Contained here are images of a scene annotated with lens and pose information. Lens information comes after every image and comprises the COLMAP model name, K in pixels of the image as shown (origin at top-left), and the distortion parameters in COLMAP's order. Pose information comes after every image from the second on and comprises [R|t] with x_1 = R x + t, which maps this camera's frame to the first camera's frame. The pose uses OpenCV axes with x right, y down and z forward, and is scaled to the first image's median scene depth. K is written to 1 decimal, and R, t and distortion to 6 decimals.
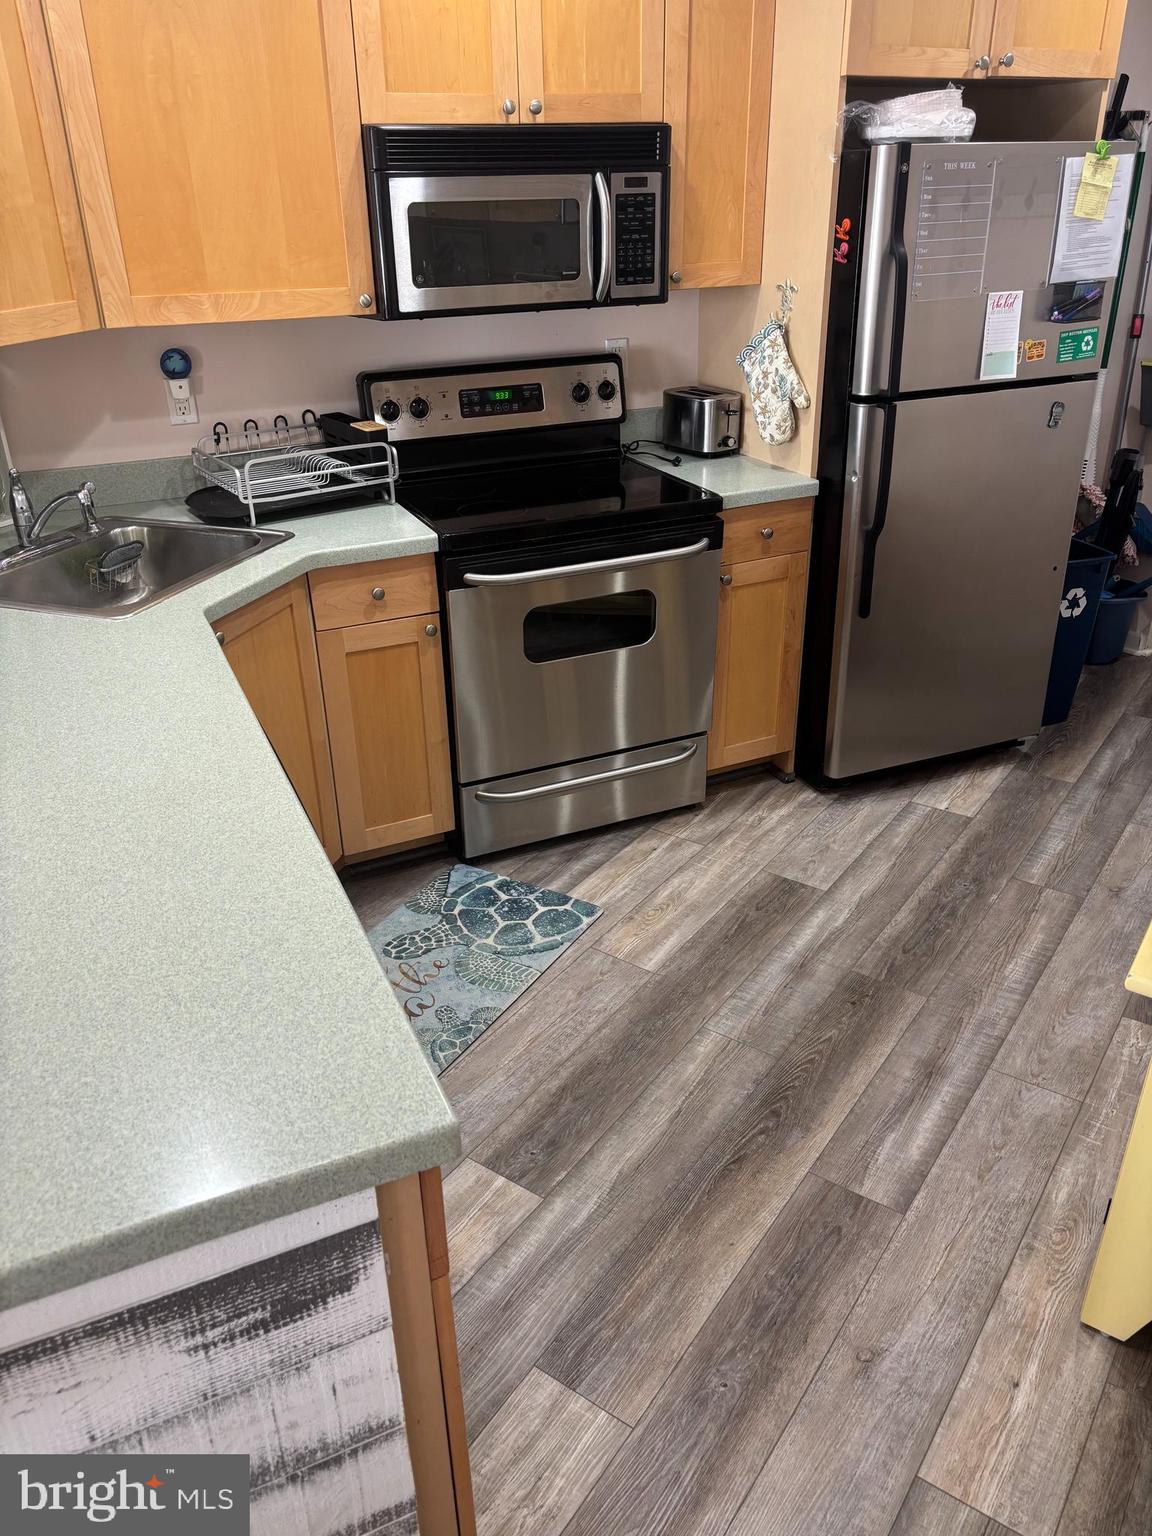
lens RADIAL K [[1160.9, 0, 554.9], [0, 1160.9, 772.4], [0, 0, 1]] dist [0.040726, -0.054758]
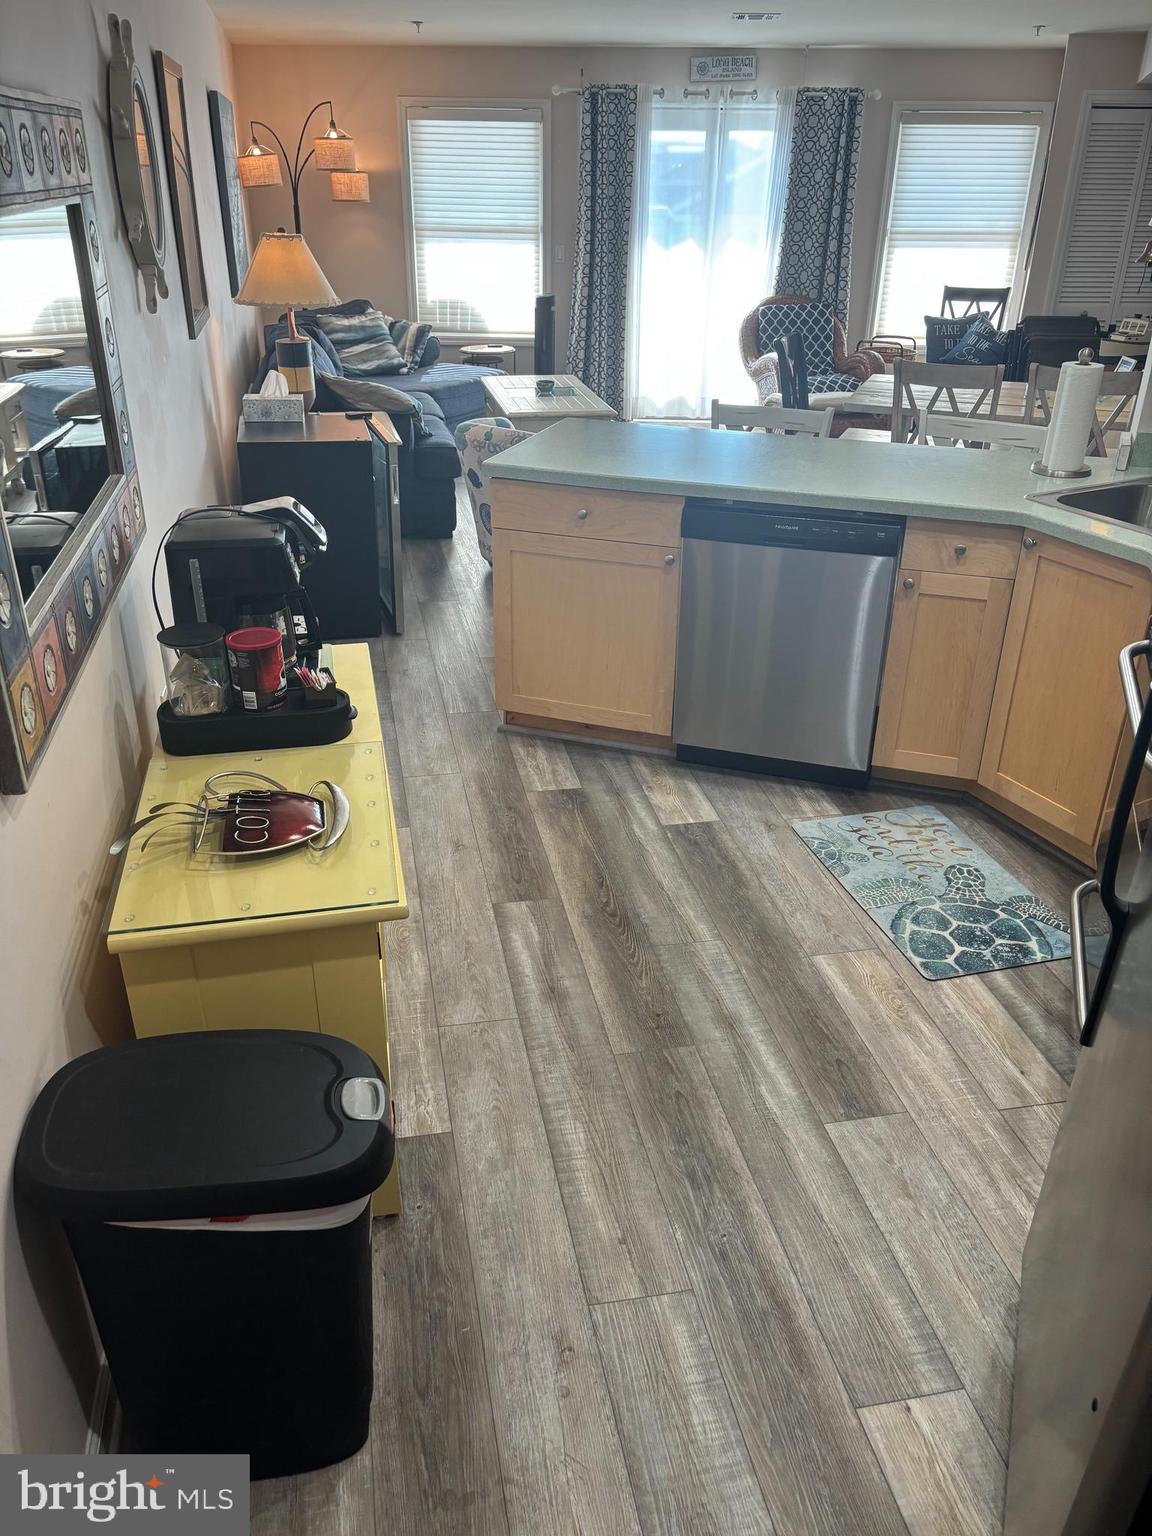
lens RADIAL K [[1160.9, 0, 554.9], [0, 1160.9, 772.4], [0, 0, 1]] dist [0.040726, -0.054758]
pose [[-0.693603, 0.345319, -0.632194, 0.898538], [-0.316190, 0.642608, 0.697911, -0.626253], [0.647255, 0.683966, -0.336528, 1.154075]]
